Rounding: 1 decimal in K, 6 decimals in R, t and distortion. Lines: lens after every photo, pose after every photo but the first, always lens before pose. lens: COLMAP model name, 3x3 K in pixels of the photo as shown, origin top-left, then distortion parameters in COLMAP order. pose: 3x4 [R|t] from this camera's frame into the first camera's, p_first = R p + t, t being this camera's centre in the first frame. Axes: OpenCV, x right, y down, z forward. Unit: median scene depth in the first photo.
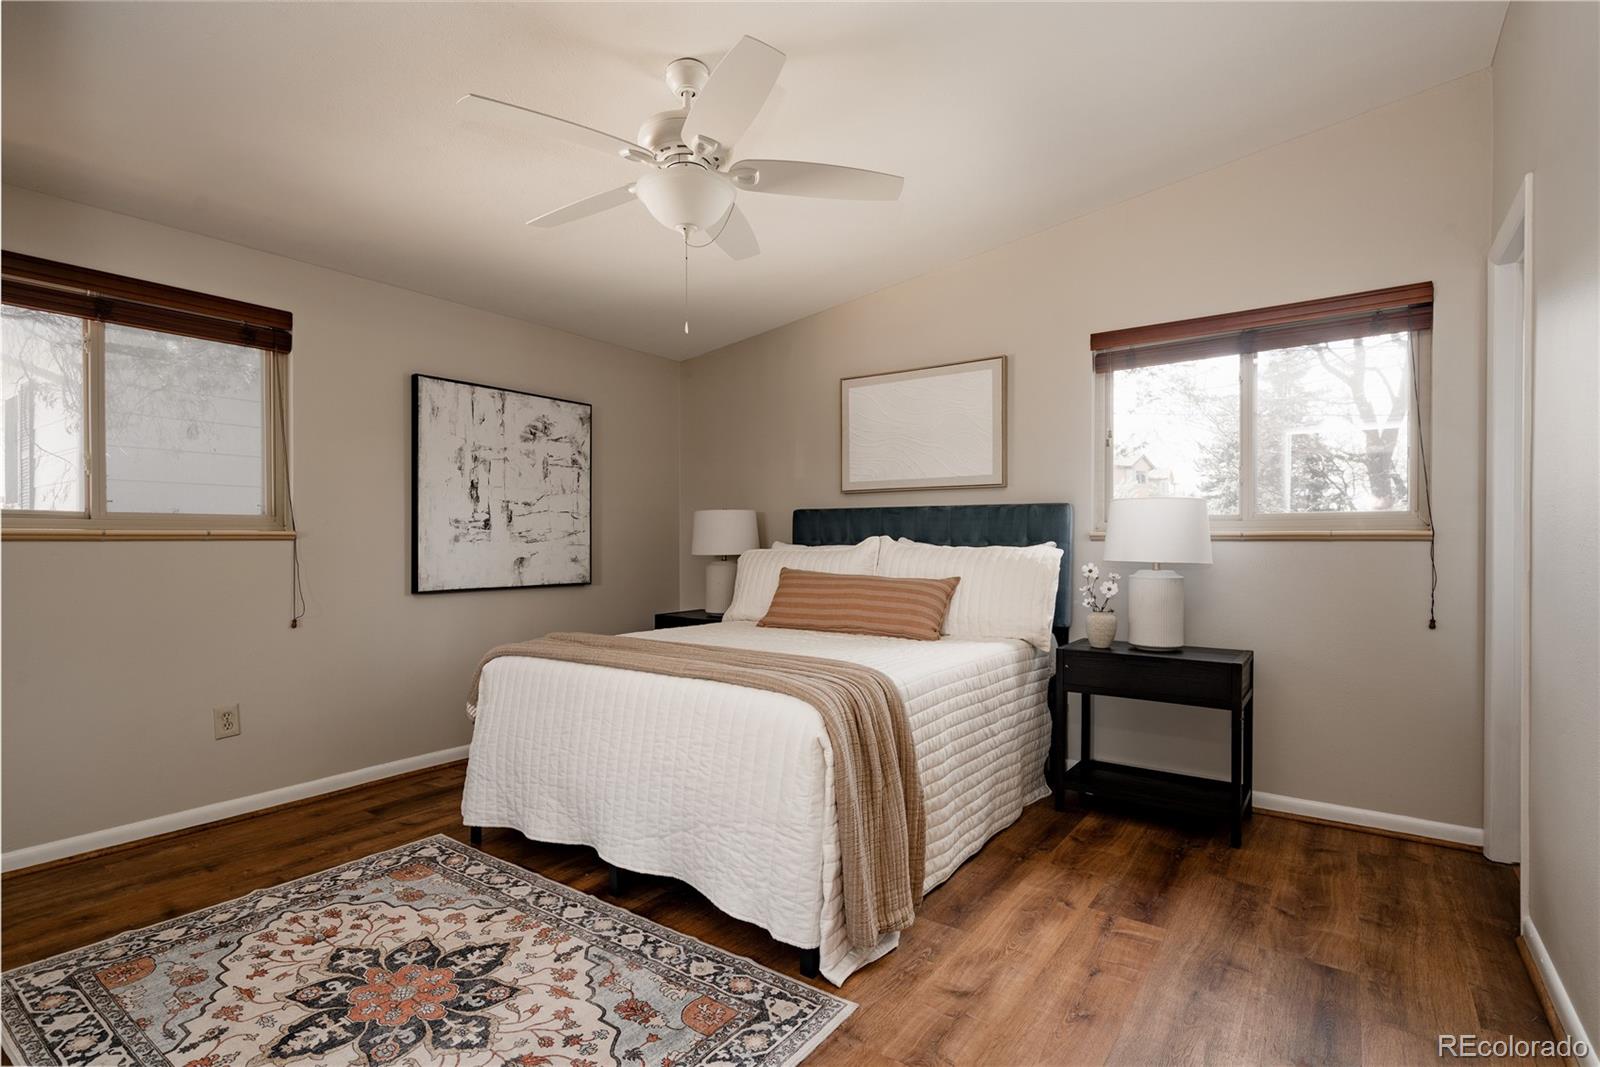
lens RADIAL K [[778.9, 0, 805.5], [0, 778.9, 526.9], [0, 0, 1]] dist [0.027082, 0.000435]
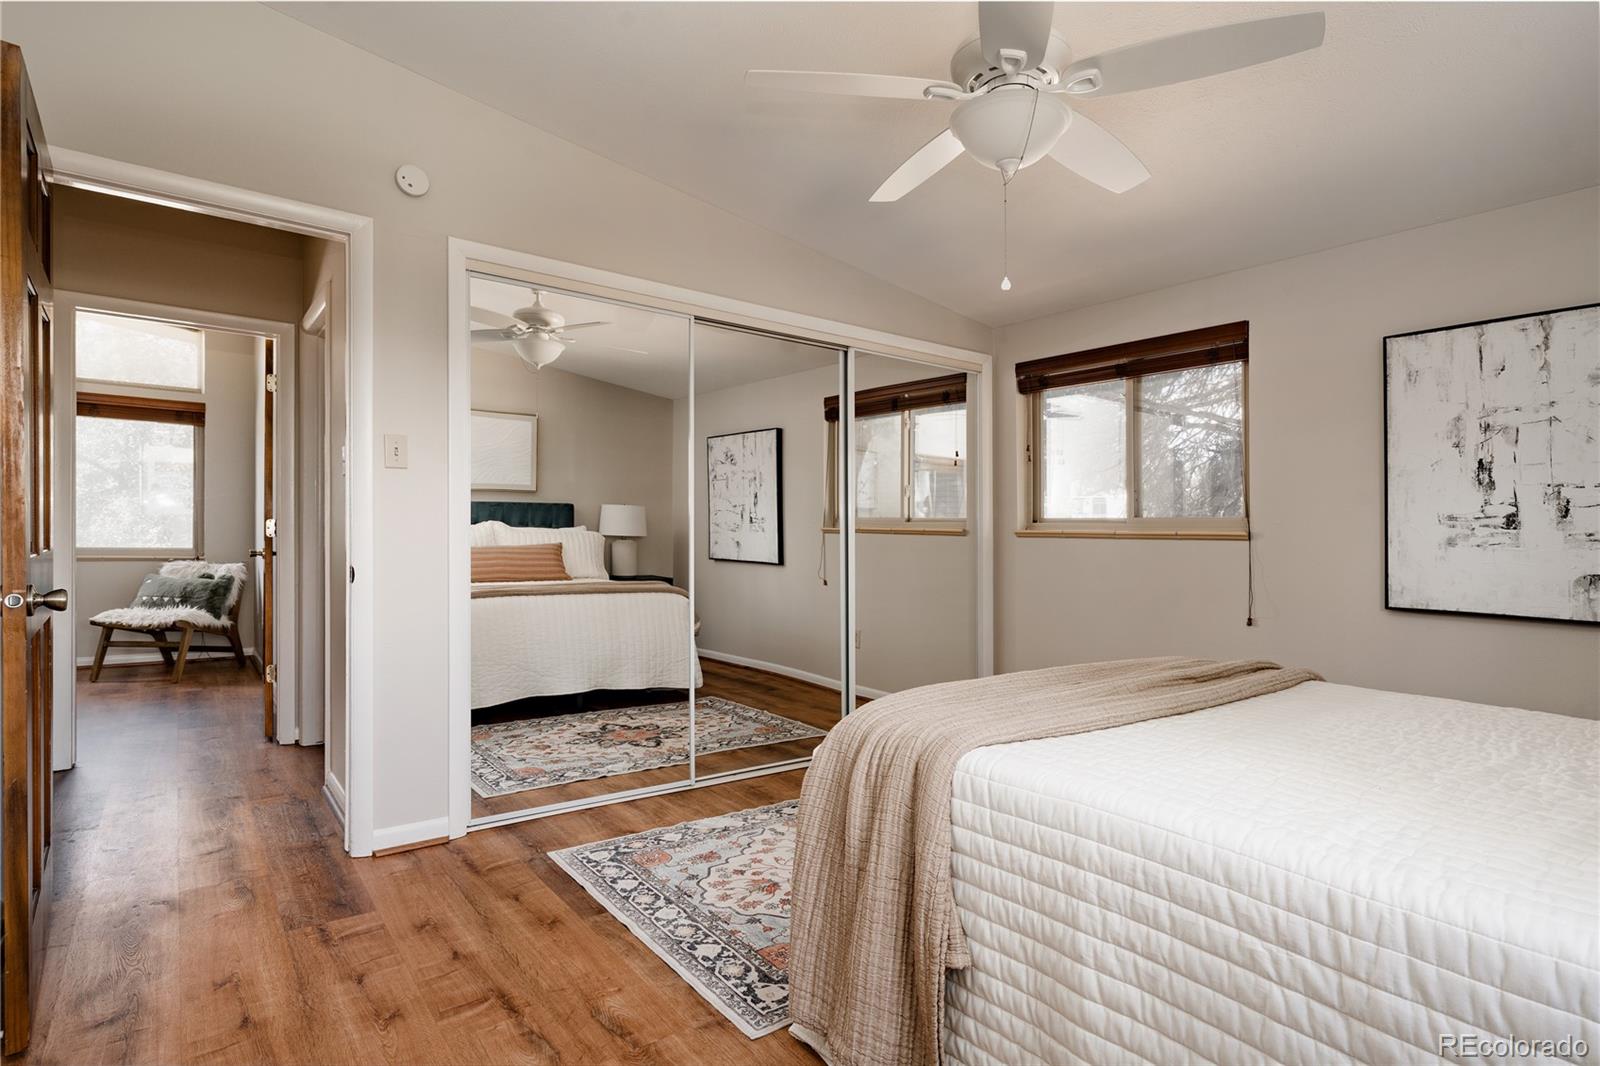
lens RADIAL K [[820.9, 0, 805.4], [0, 820.9, 539.5], [0, 0, 1]] dist [0.001948, 0.000250]
pose [[-0.297104, 0.004992, -0.954832, 0.463481], [-0.000440, 0.999986, 0.005365, 0.008874], [0.954845, 0.002014, -0.297097, 0.645836]]
